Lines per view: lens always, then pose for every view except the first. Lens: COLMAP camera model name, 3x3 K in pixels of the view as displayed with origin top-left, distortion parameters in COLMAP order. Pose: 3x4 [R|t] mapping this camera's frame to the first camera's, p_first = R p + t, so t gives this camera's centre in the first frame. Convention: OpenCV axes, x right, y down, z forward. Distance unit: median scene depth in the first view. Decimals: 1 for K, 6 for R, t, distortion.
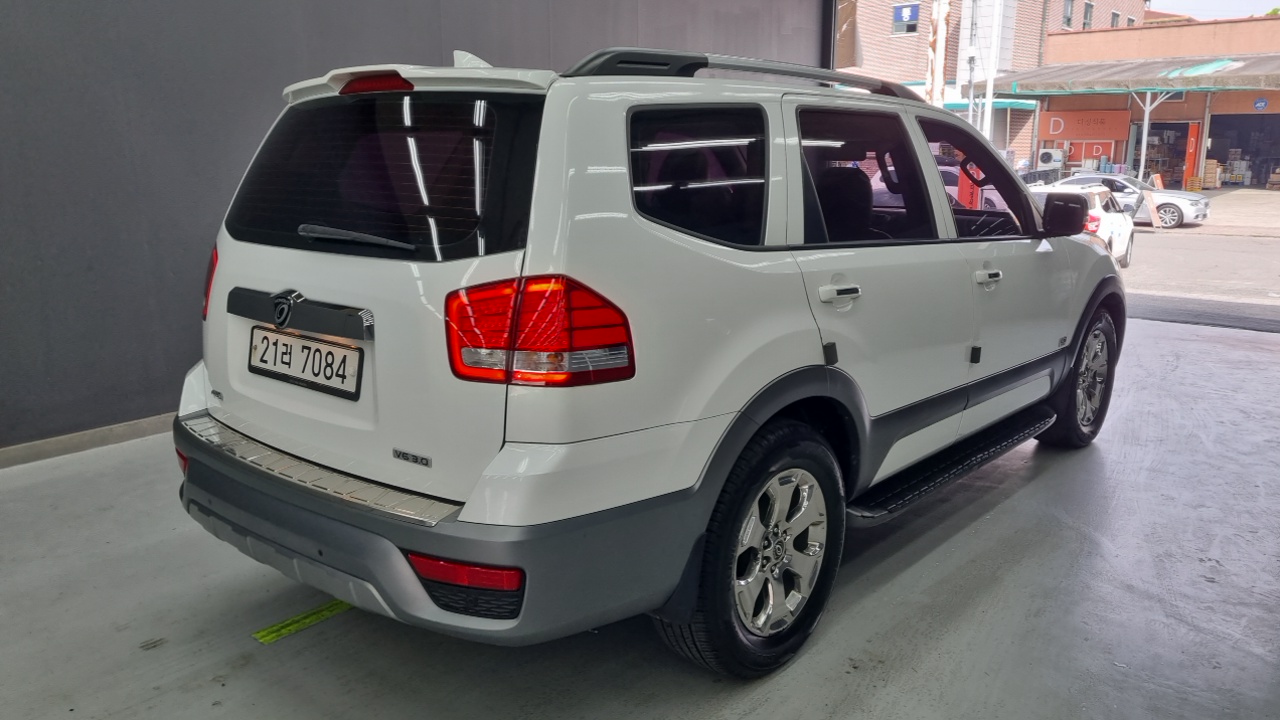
lens RADIAL K [[980.0, 0, 640.0], [0, 980.0, 360.0], [0, 0, 1]] dist [0.024490, 0.000933]
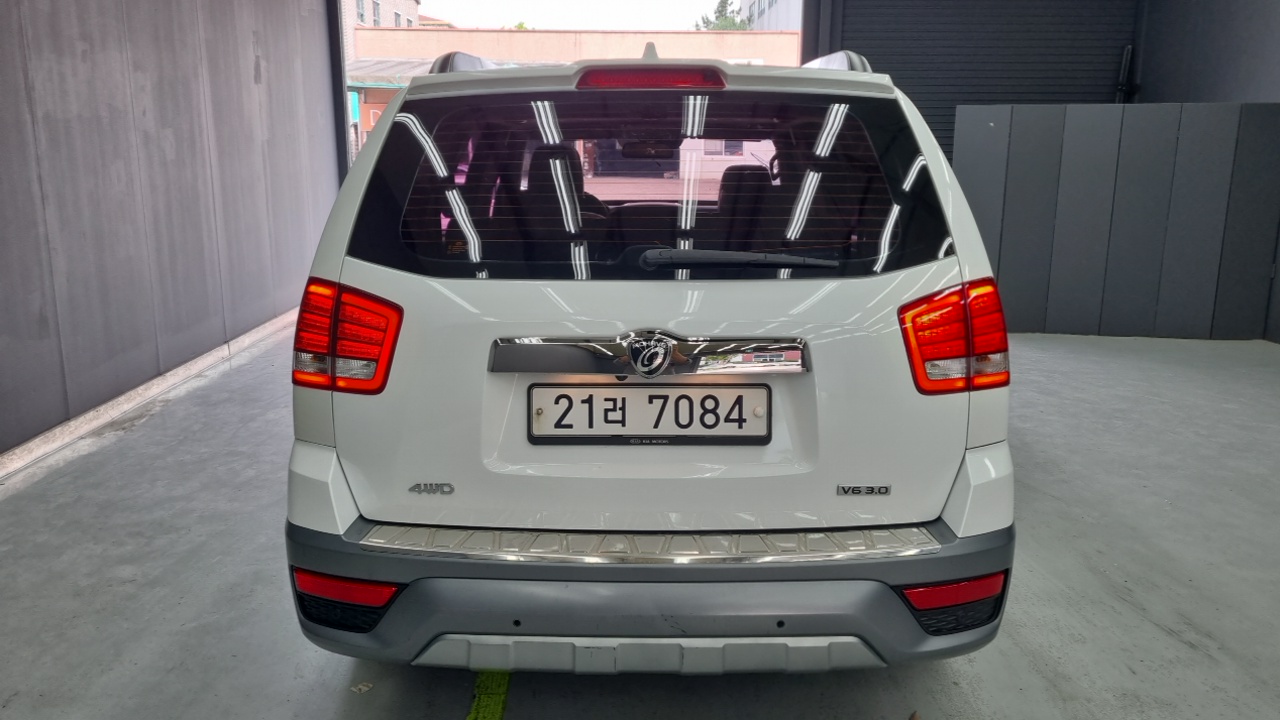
lens RADIAL K [[973.3, 0, 639.6], [0, 973.3, 334.9], [0, 0, 1]] dist [0.095103, 0.000533]
pose [[0.762893, -0.125315, 0.634264, -0.854831], [0.134094, 0.990372, 0.034385, -0.093502], [-0.632466, 0.058818, 0.772352, 0.369228]]
